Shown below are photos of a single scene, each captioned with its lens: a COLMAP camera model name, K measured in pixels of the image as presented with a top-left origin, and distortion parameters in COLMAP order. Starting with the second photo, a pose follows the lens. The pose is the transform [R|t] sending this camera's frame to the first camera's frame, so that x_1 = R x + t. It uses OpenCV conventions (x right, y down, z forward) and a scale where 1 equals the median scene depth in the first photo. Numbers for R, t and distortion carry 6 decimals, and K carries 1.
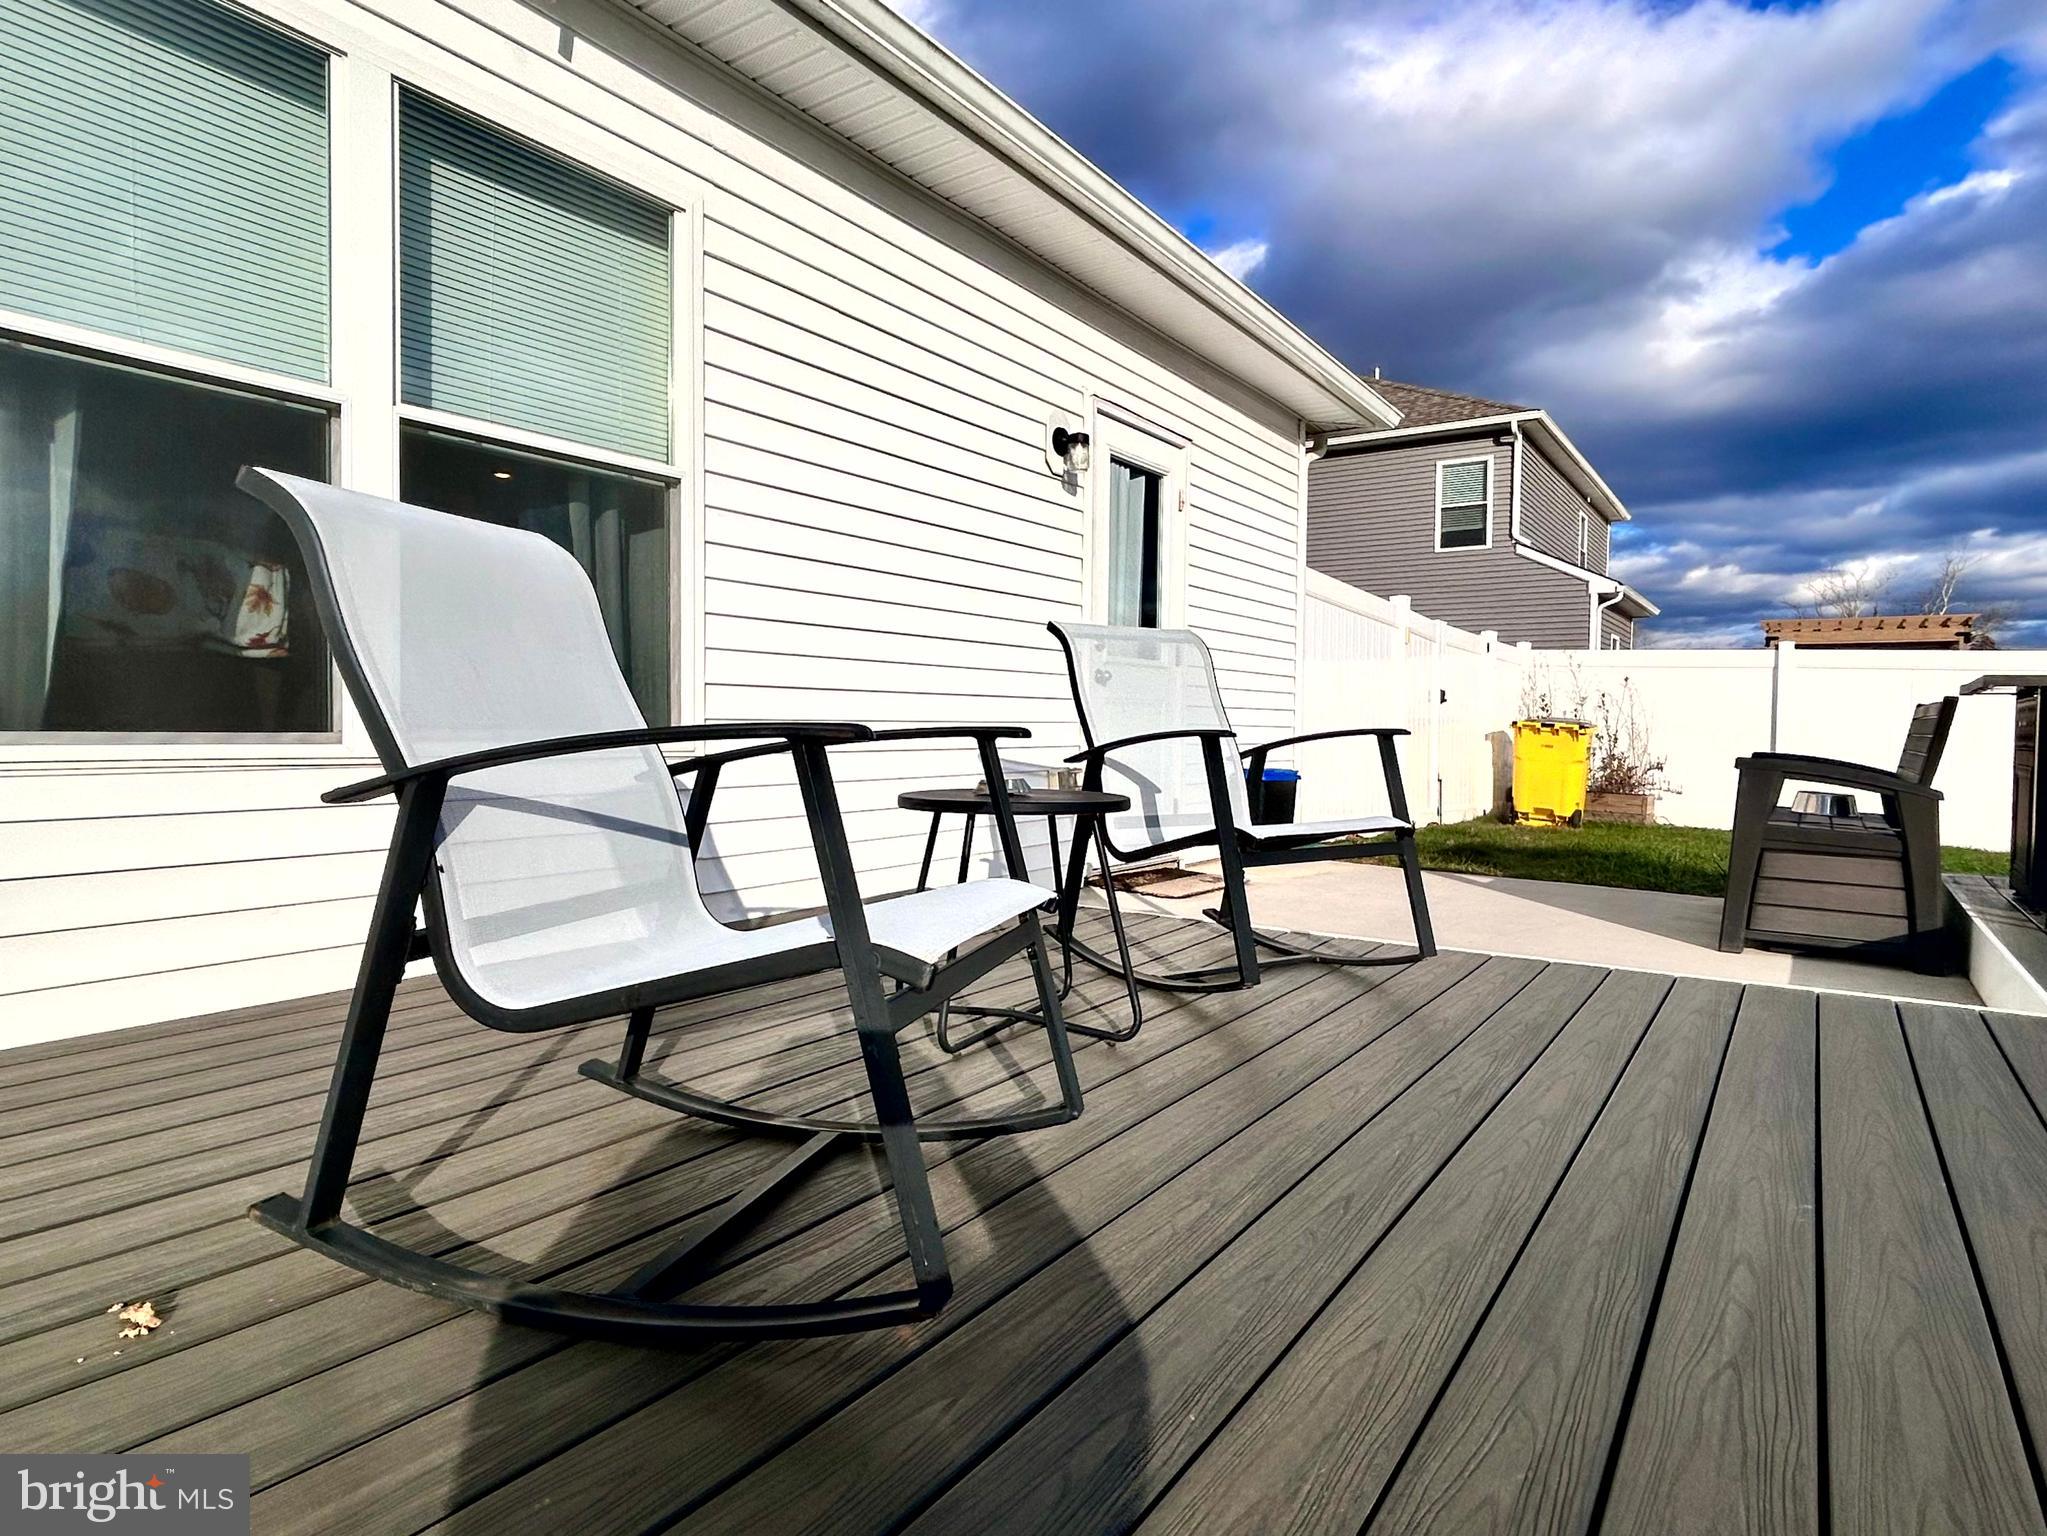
lens RADIAL K [[1152.1, 0, 1023.5], [0, 1152.1, 768.0], [0, 0, 1]] dist [0.021842, 0.000043]
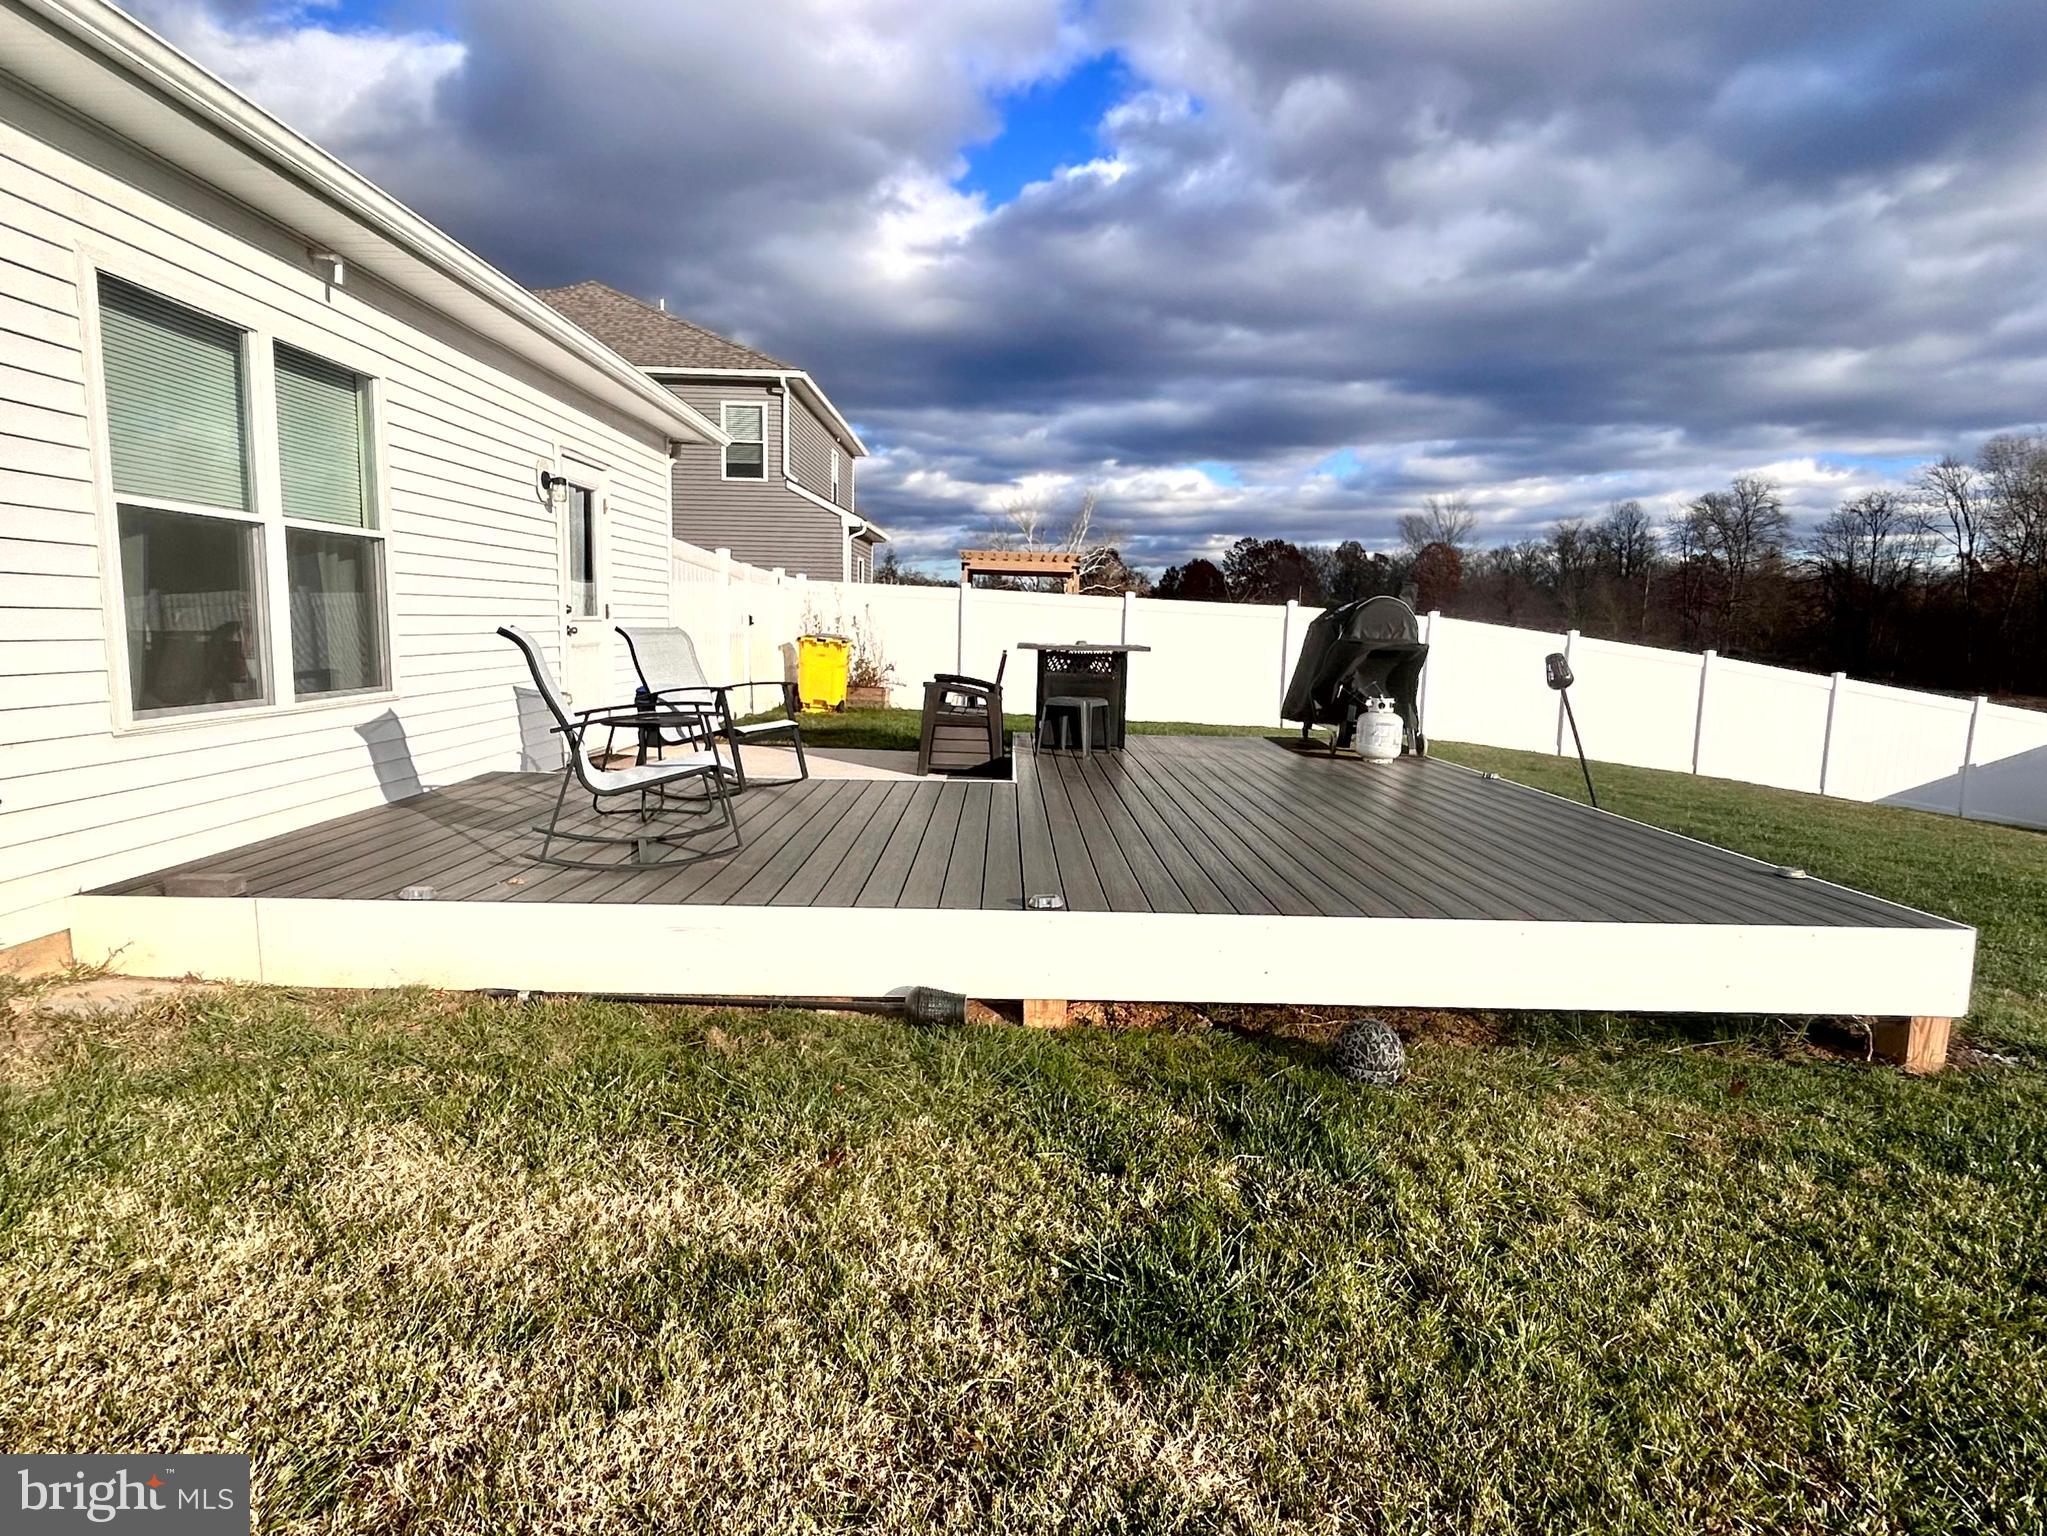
lens RADIAL K [[1143.9, 0, 1023.5], [0, 1143.9, 768.0], [0, 0, 1]] dist [0.245952, -0.000059]
pose [[0.816441, -0.061056, 0.574191, -0.150649], [0.003444, 0.994891, 0.100893, -0.022051], [-0.577418, -0.080395, 0.812481, -0.273616]]
